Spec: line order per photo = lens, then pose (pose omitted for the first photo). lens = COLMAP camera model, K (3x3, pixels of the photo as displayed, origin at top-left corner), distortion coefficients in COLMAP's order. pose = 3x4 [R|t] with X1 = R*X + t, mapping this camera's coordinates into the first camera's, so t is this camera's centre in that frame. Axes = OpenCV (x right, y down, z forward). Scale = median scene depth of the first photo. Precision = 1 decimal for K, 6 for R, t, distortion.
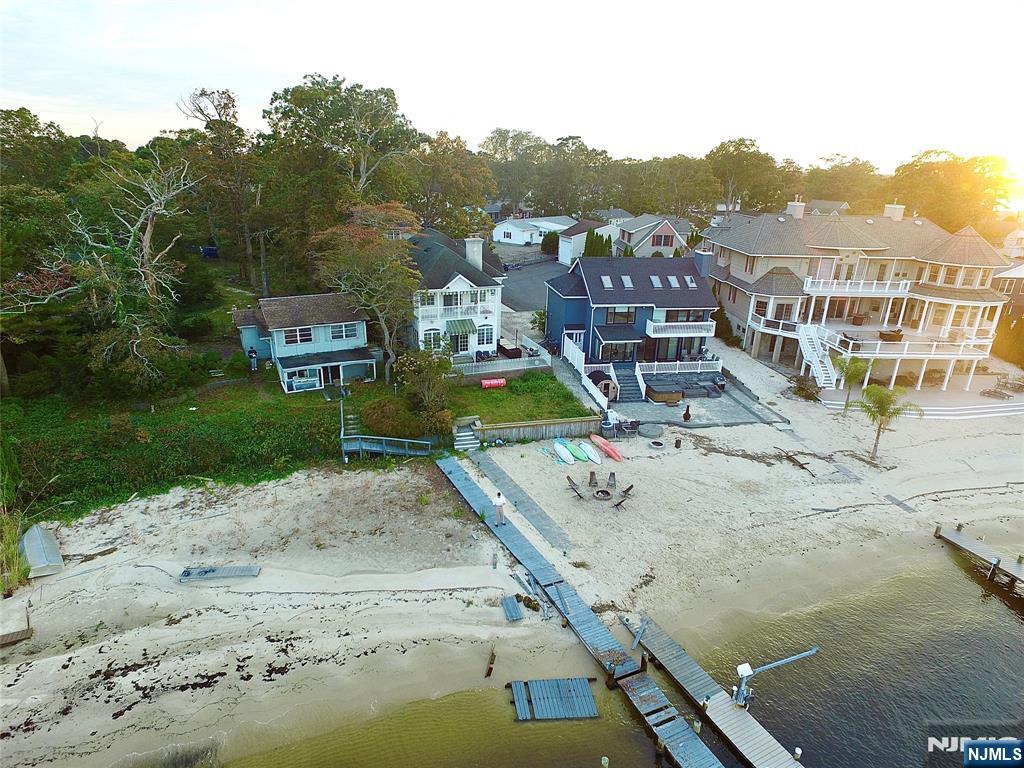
lens RADIAL K [[594.4, 0, 512.0], [0, 594.4, 384.0], [0, 0, 1]] dist [-0.013177, 0.016324]
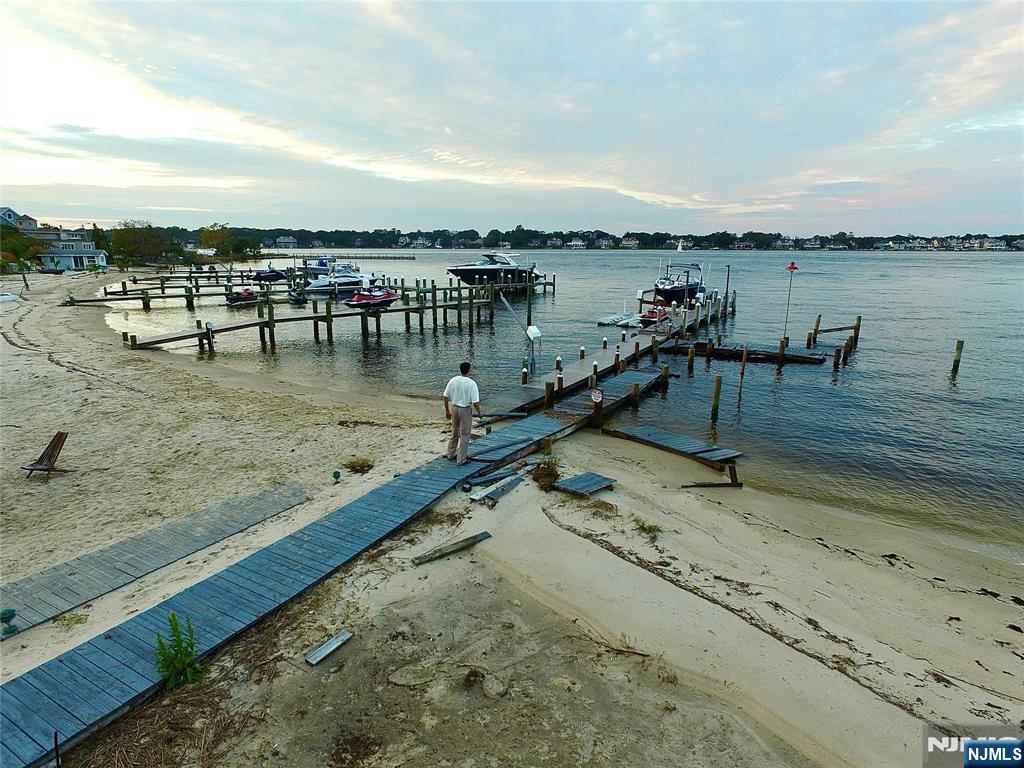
lens RADIAL K [[594.4, 0, 512.0], [0, 594.4, 384.0], [0, 0, 1]] dist [-0.013177, 0.016324]
pose [[-0.548530, -0.217616, 0.807316, -0.179522], [0.269567, 0.867955, 0.417118, 0.071867], [-0.791485, 0.446428, -0.417437, 0.705864]]
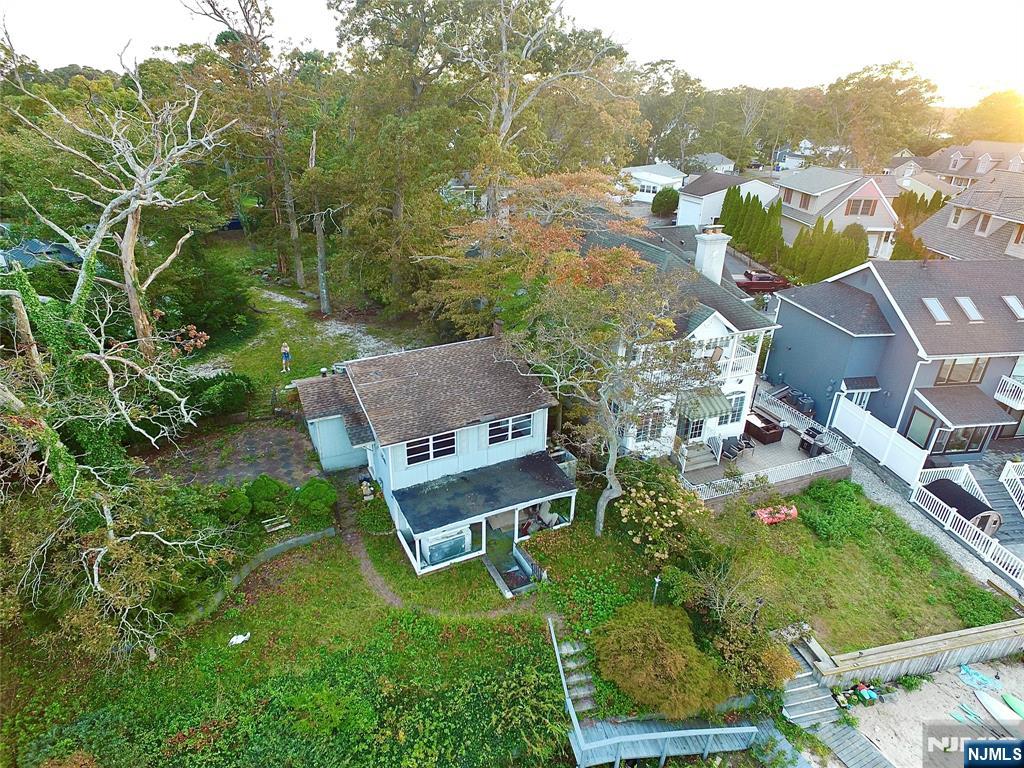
lens RADIAL K [[594.4, 0, 512.0], [0, 594.4, 384.0], [0, 0, 1]] dist [-0.013177, 0.016324]
pose [[0.999829, 0.004497, -0.017950, -0.284341], [-0.002758, 0.995399, 0.095779, -0.185404], [0.018299, -0.095713, 0.995241, 0.503659]]
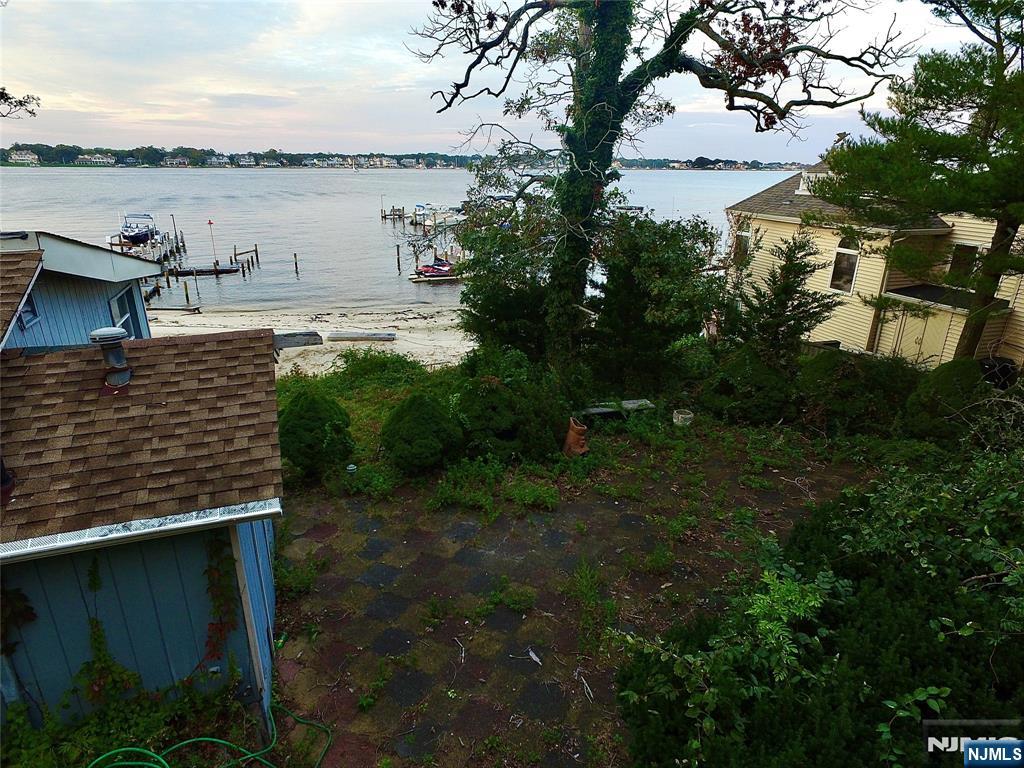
lens RADIAL K [[594.4, 0, 512.0], [0, 594.4, 384.0], [0, 0, 1]] dist [-0.013177, 0.016324]
pose [[-0.989635, -0.082070, 0.117847, -0.569180], [0.014306, 0.760192, 0.649540, -0.207135], [-0.142894, 0.644493, -0.751139, 1.162540]]
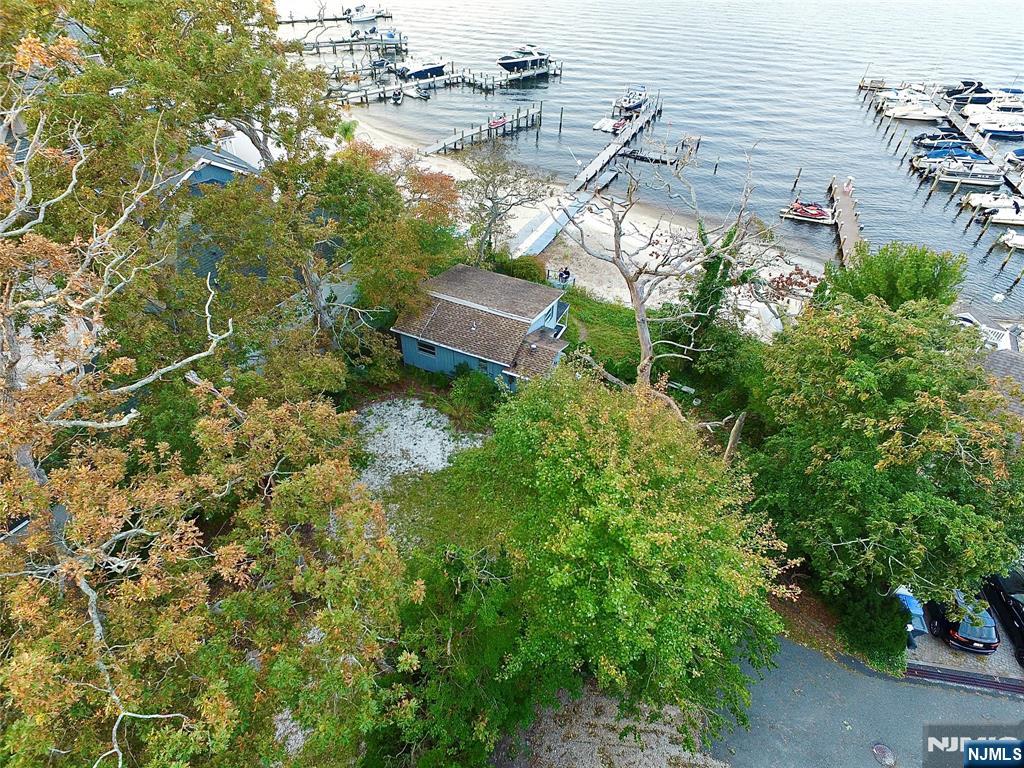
lens RADIAL K [[594.4, 0, 512.0], [0, 594.4, 384.0], [0, 0, 1]] dist [-0.013177, 0.016324]
pose [[-0.598214, -0.556048, 0.577019, -0.906616], [0.237593, 0.564616, 0.790416, -0.694378], [-0.765304, 0.609934, -0.205648, 1.279604]]
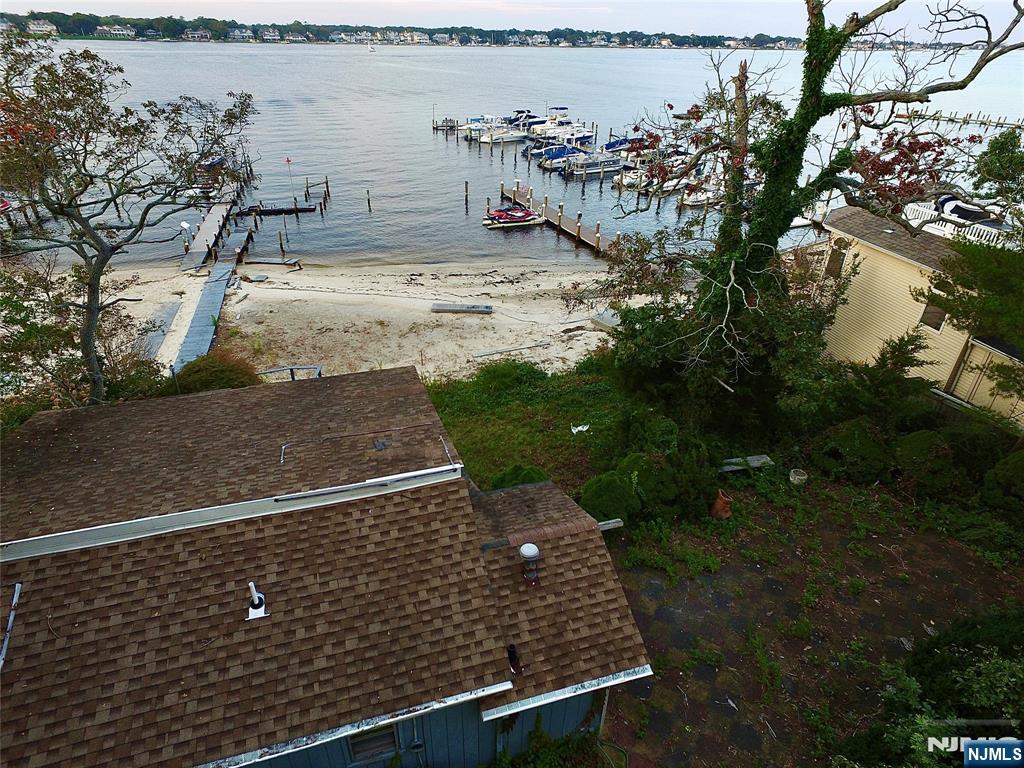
lens RADIAL K [[594.4, 0, 512.0], [0, 594.4, 384.0], [0, 0, 1]] dist [-0.013177, 0.016324]
pose [[-0.979979, -0.137616, 0.143885, -0.493867], [0.023843, 0.636359, 0.771024, -0.322980], [-0.197668, 0.759018, -0.620338, 1.161315]]
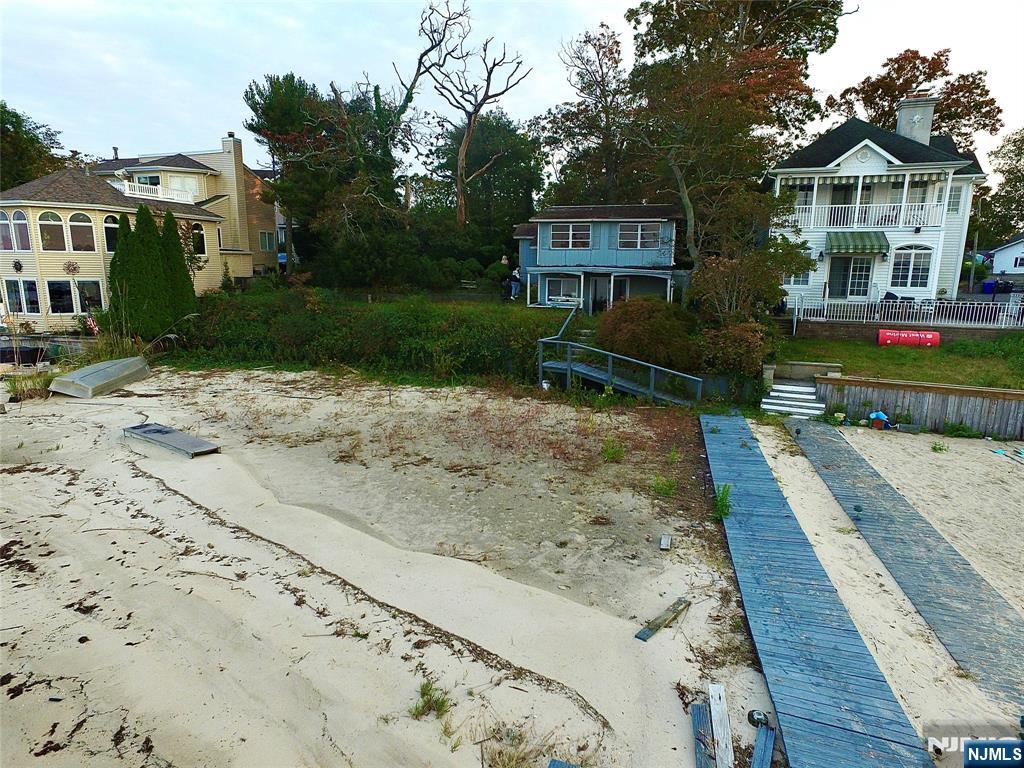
lens RADIAL K [[594.4, 0, 512.0], [0, 594.4, 384.0], [0, 0, 1]] dist [-0.013177, 0.016324]
pose [[0.744296, 0.109827, -0.658758, 0.053715], [-0.220098, 0.971618, -0.086690, 0.156264], [0.630540, 0.209514, 0.747344, 0.492175]]
